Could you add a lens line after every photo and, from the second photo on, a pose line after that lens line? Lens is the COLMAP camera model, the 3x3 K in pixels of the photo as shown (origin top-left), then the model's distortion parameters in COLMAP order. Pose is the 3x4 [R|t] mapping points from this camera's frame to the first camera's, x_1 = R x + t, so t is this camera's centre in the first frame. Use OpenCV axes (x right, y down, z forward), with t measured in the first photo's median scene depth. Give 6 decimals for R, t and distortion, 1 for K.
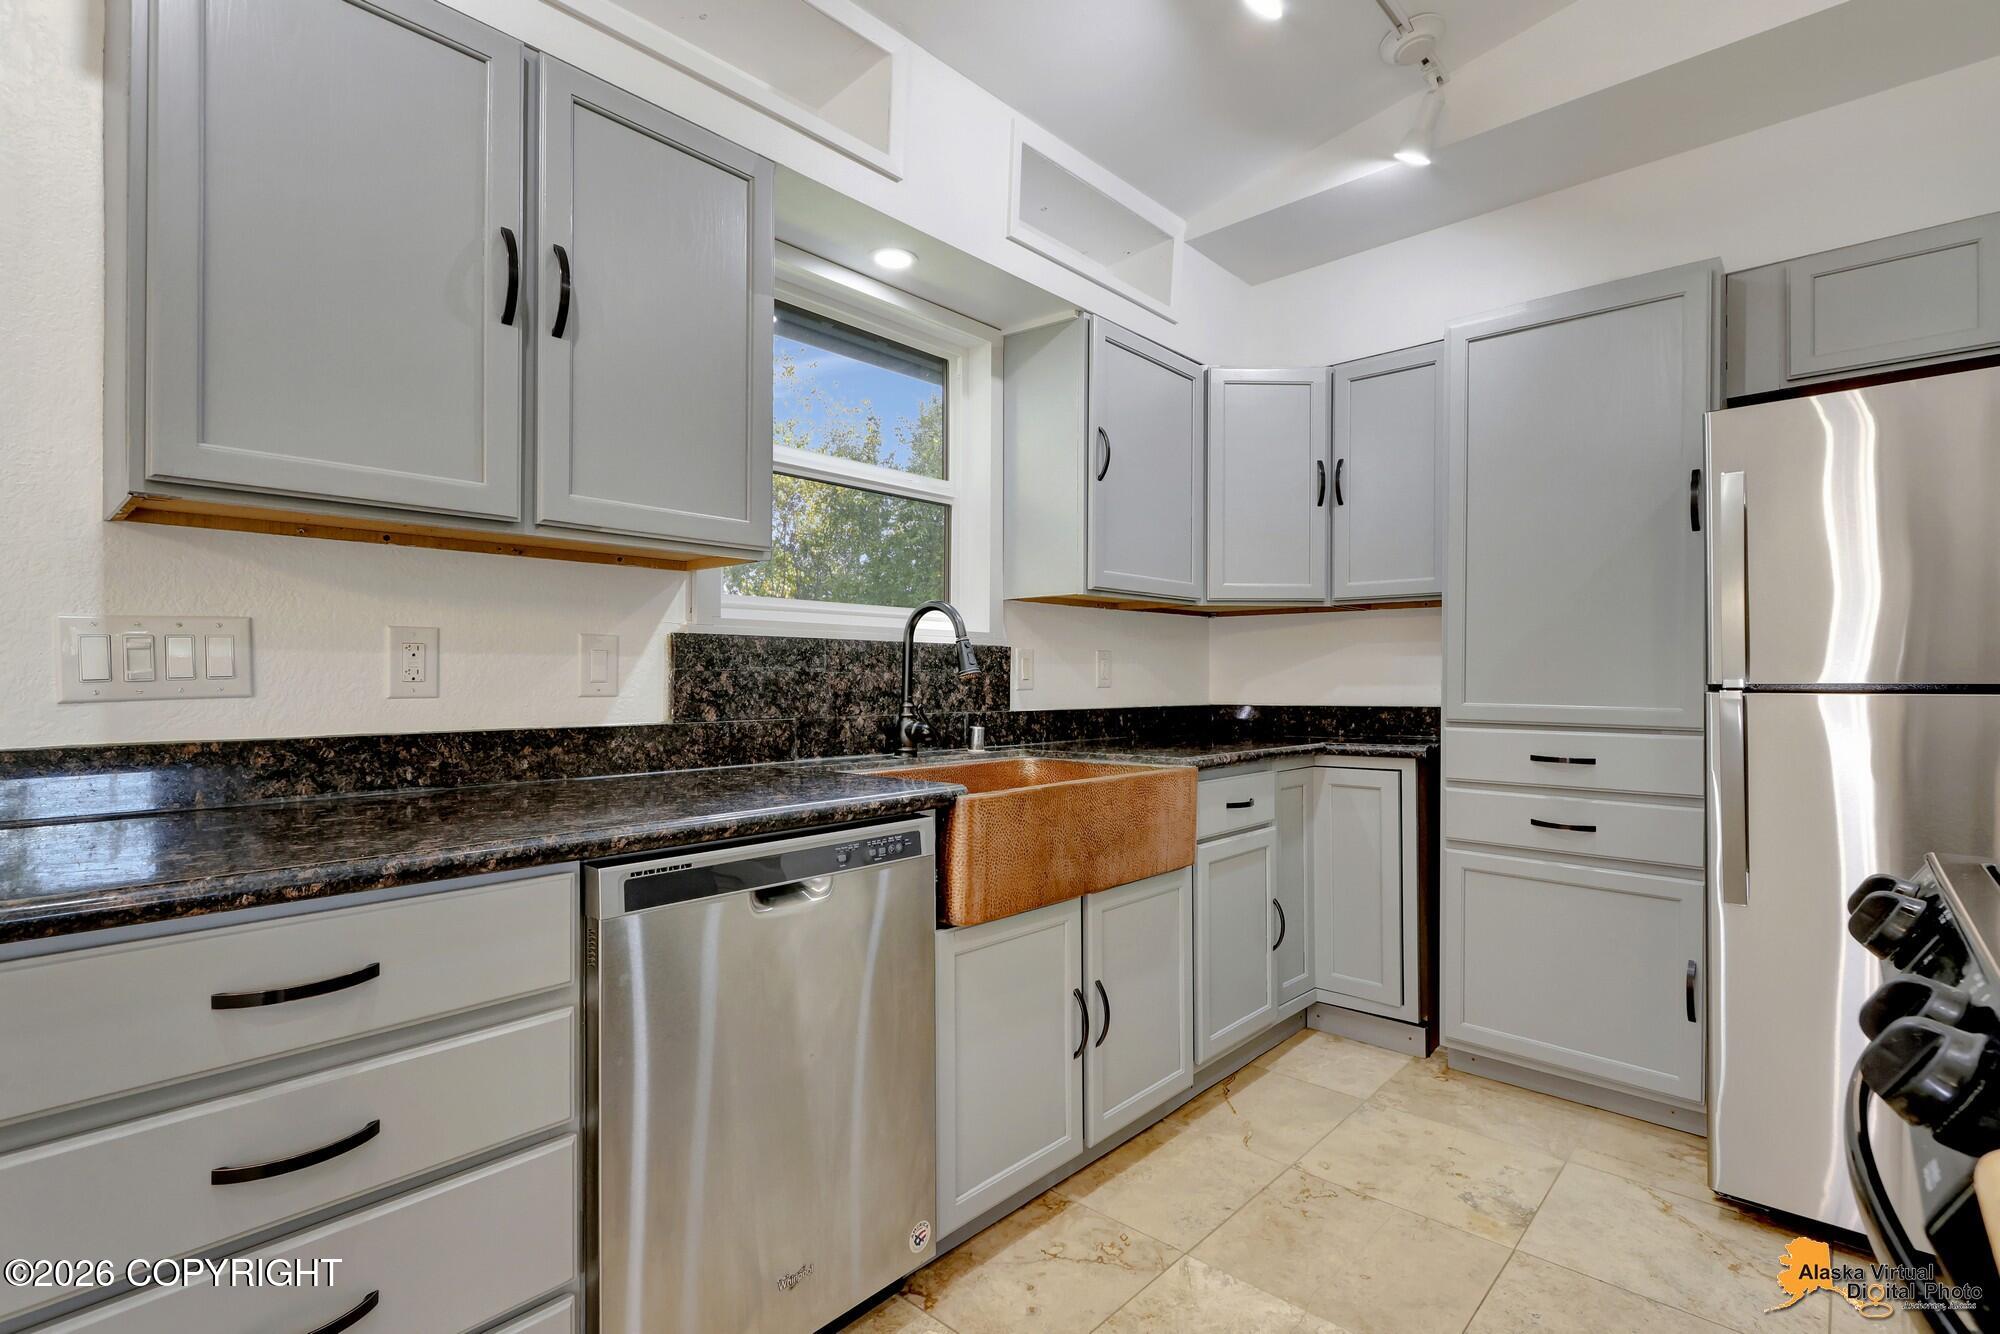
lens RADIAL K [[940.4, 0, 979.8], [0, 940.4, 673.4], [0, 0, 1]] dist [-0.000186, -0.000639]
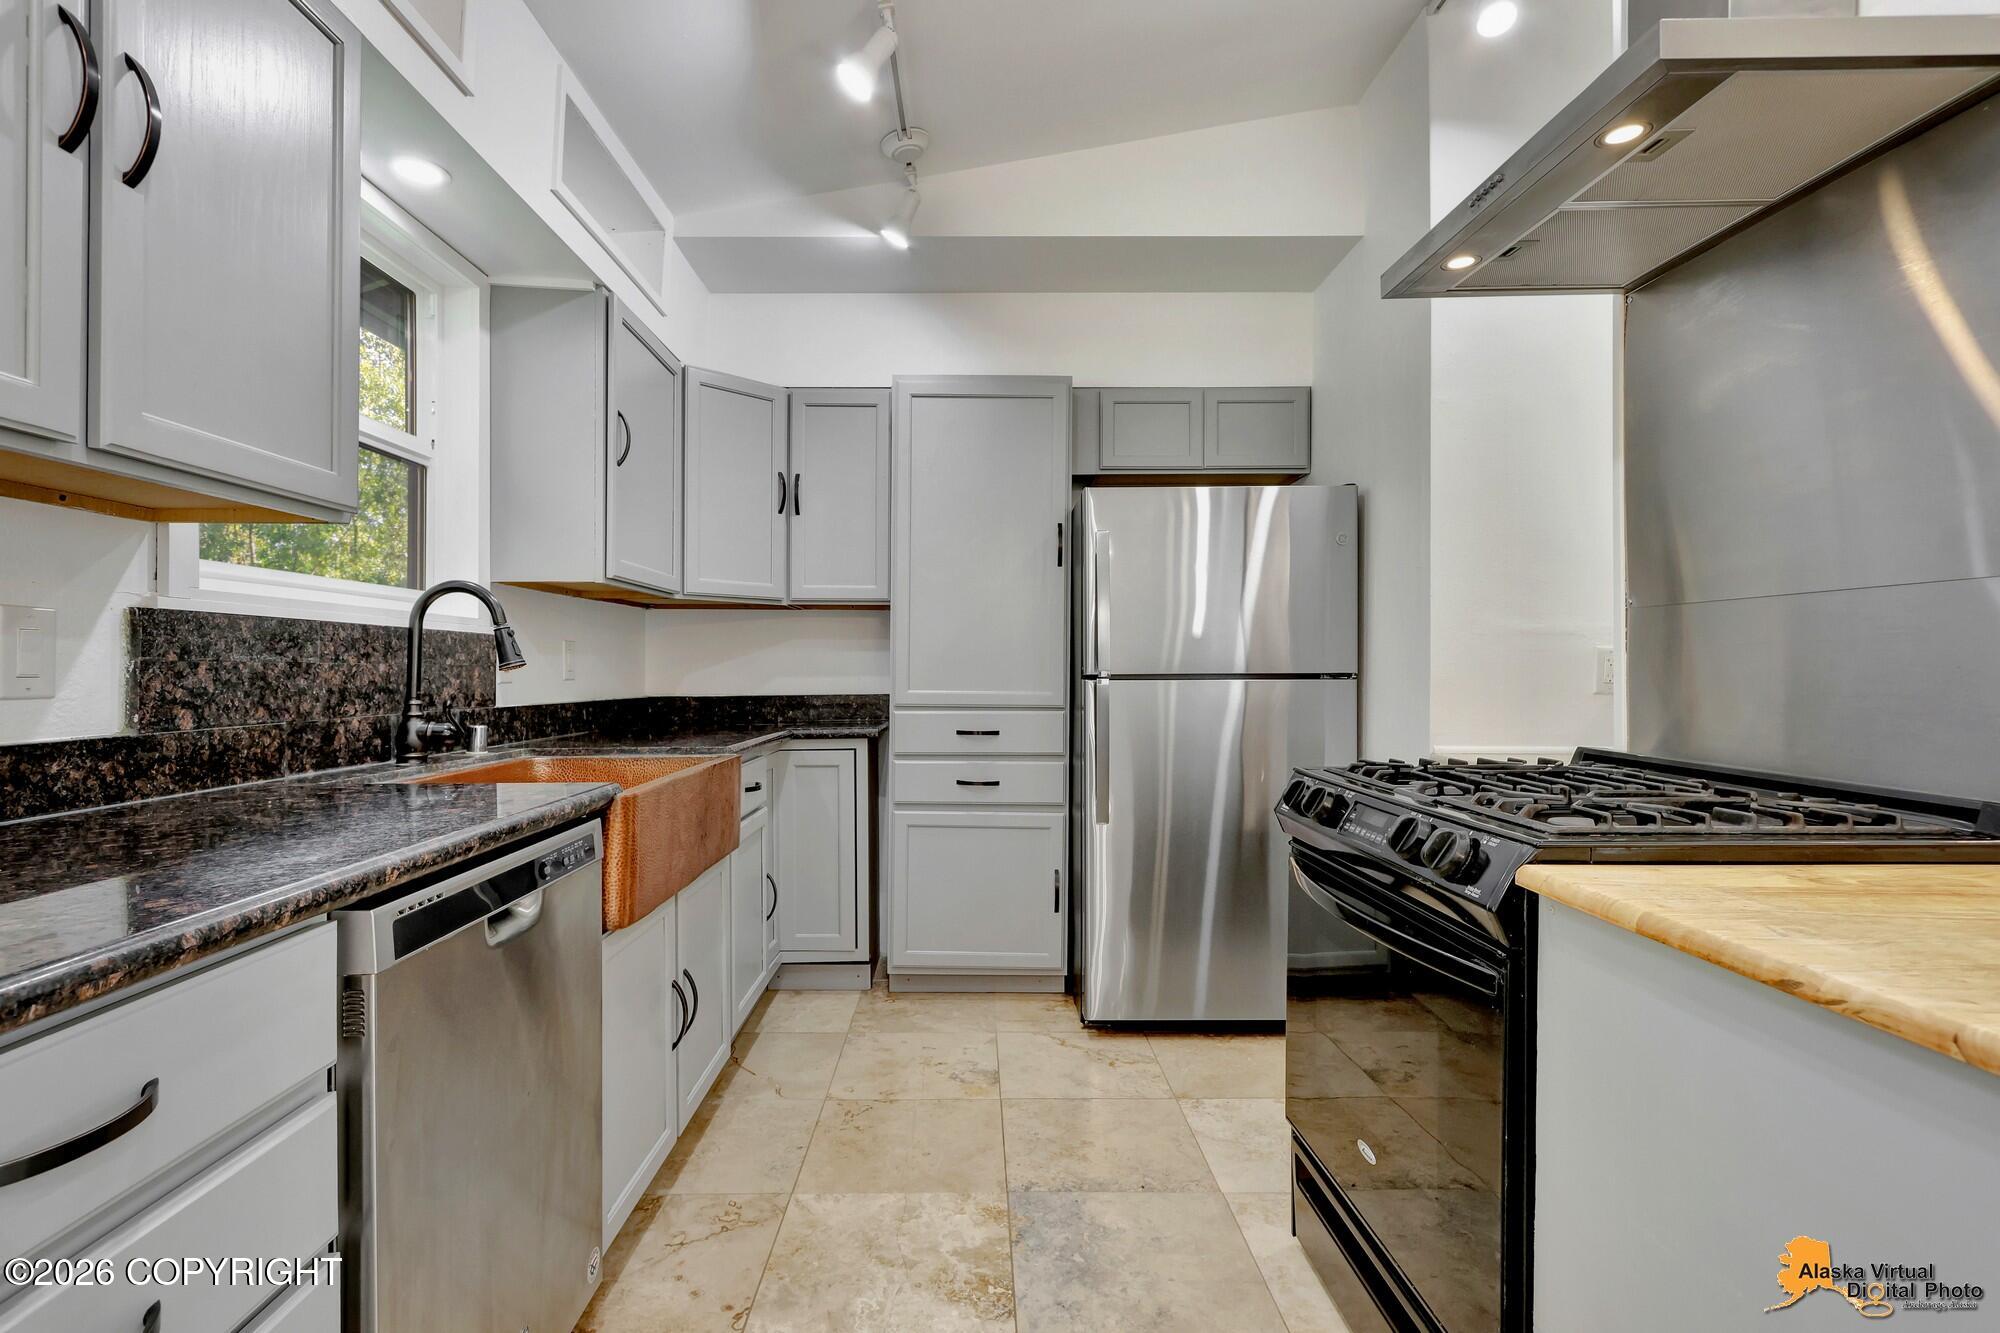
lens RADIAL K [[957.8, 0, 984.3], [0, 957.8, 671.9], [0, 0, 1]] dist [0.008294, -0.003077]
pose [[0.725957, -0.001418, 0.687739, -0.302717], [-0.003634, 0.999976, 0.005898, -0.000624], [-0.687731, -0.006781, 0.725934, 0.025751]]
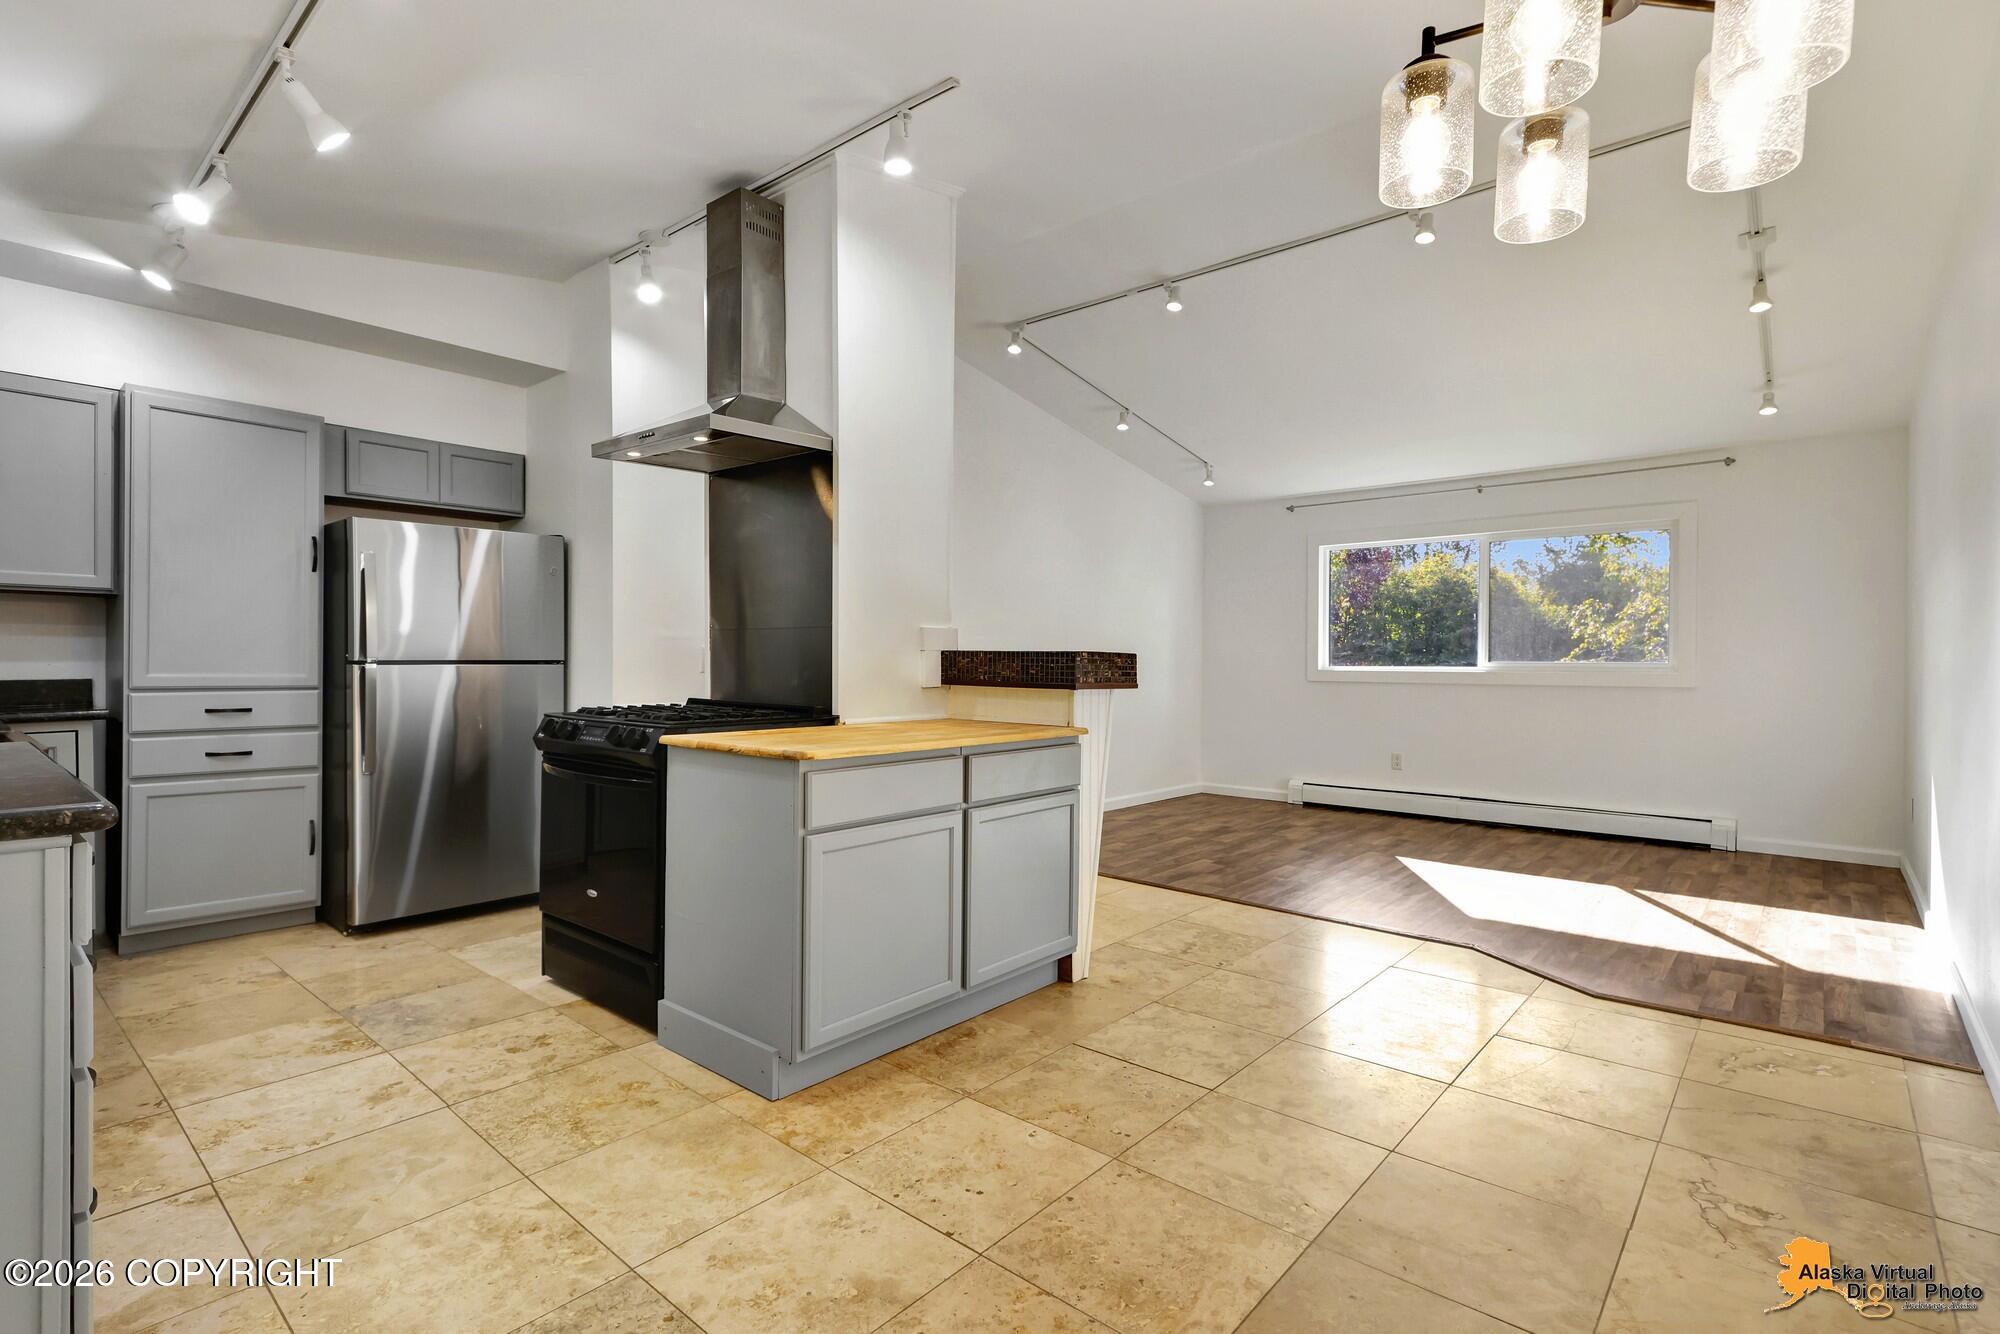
lens RADIAL K [[957.8, 0, 1000.0], [0, 957.8, 672.5], [0, 0, 1]] dist [0.008294, -0.003077]
pose [[-0.031124, -0.014392, 0.999412, -1.001466], [-0.012719, 0.999821, 0.014002, -0.006814], [-0.999435, -0.012276, -0.031301, -0.200322]]
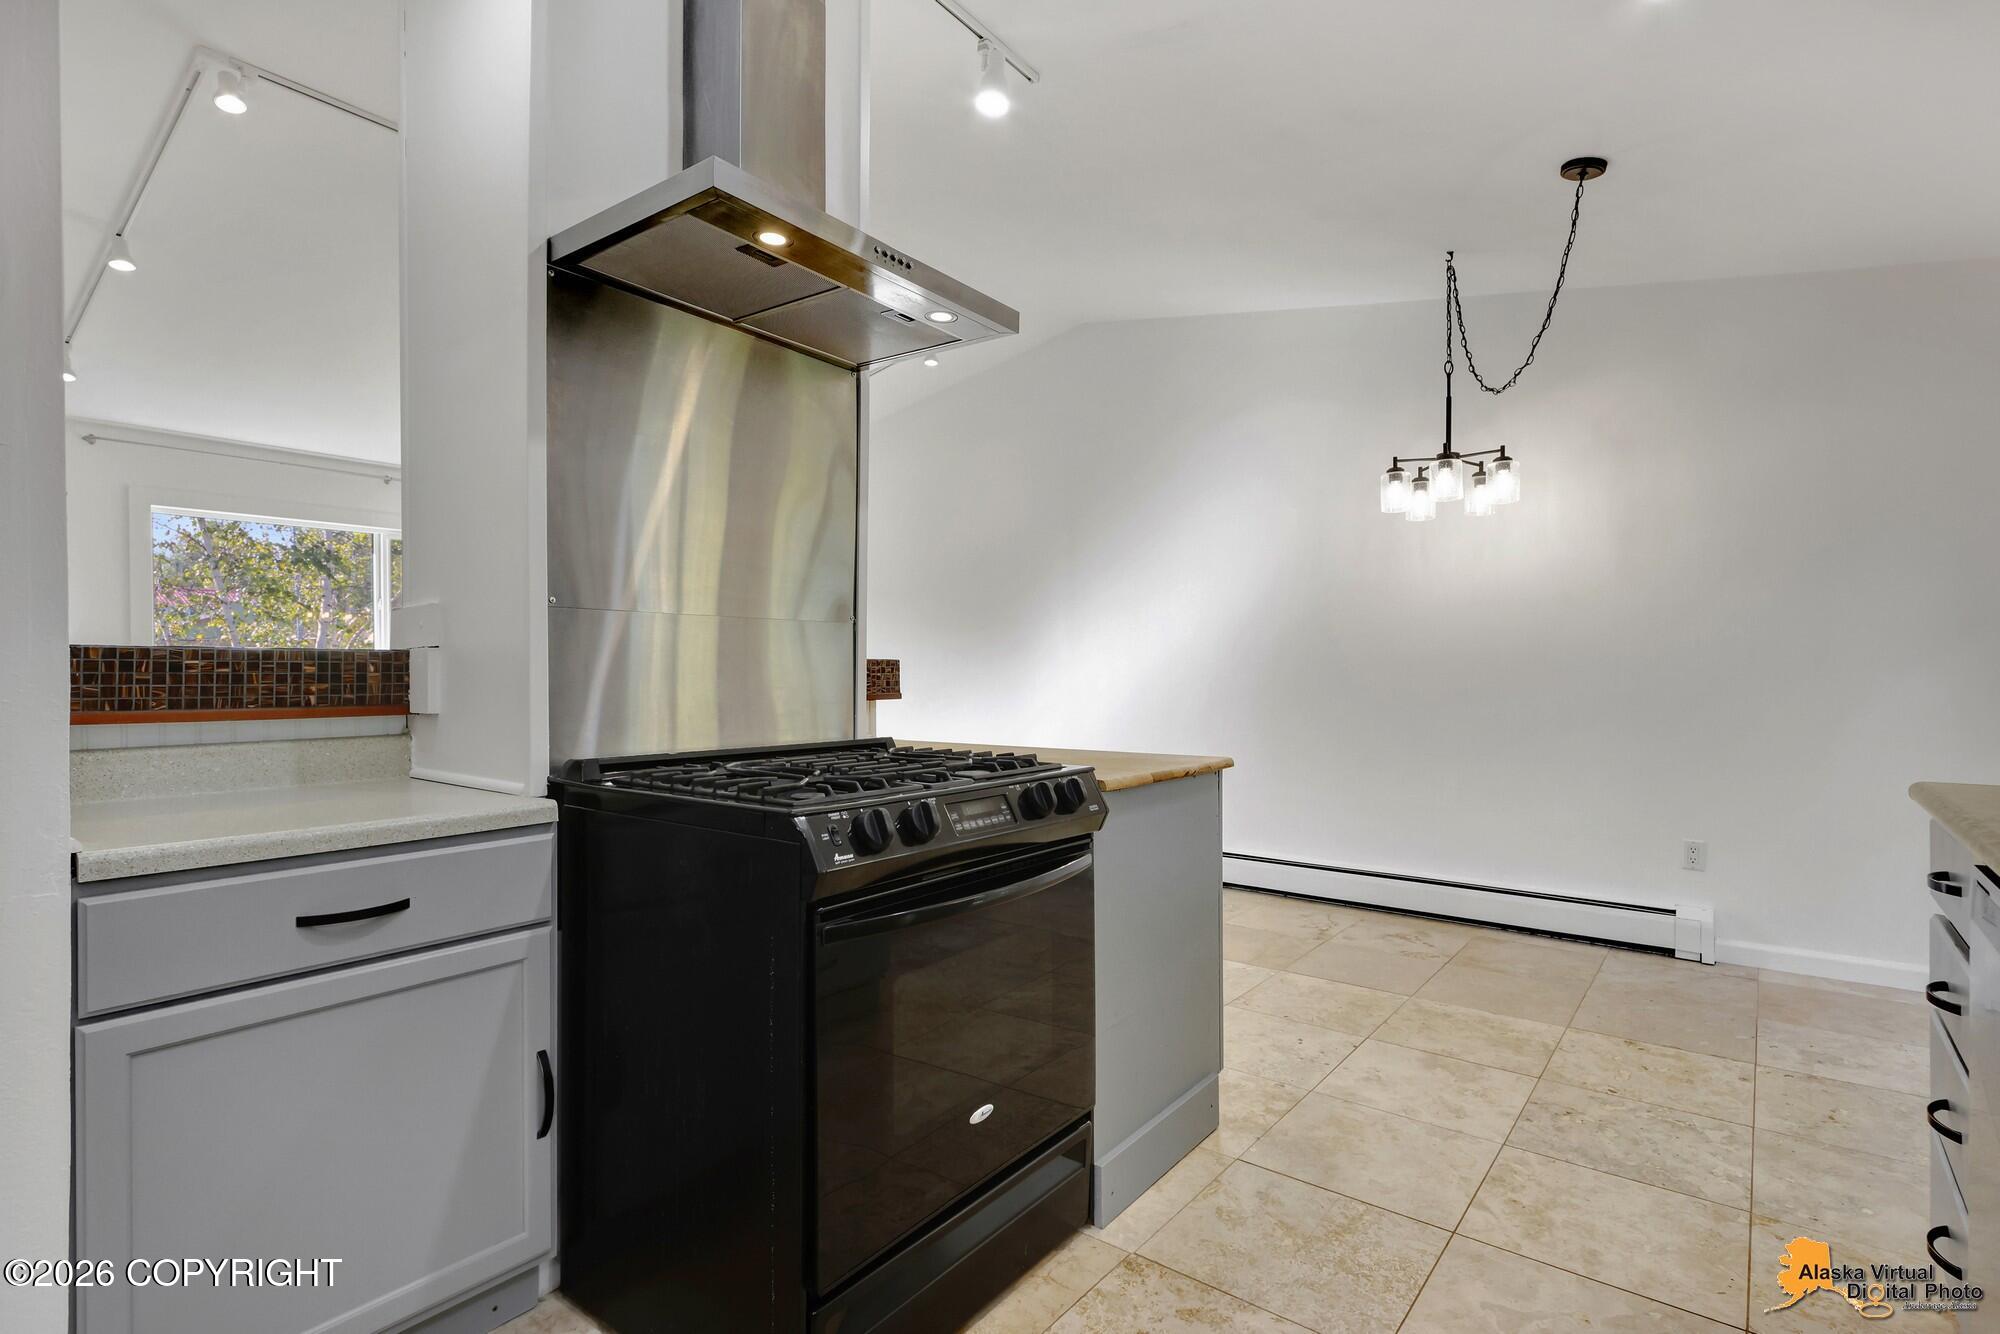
lens RADIAL K [[957.8, 0, 986.6], [0, 957.8, 671.5], [0, 0, 1]] dist [0.008294, -0.003077]
pose [[-0.997249, 0.000069, -0.074120, 0.344218], [0.000098, 1.000000, -0.000381, -0.002727], [0.074120, -0.000387, -0.997249, 0.986836]]
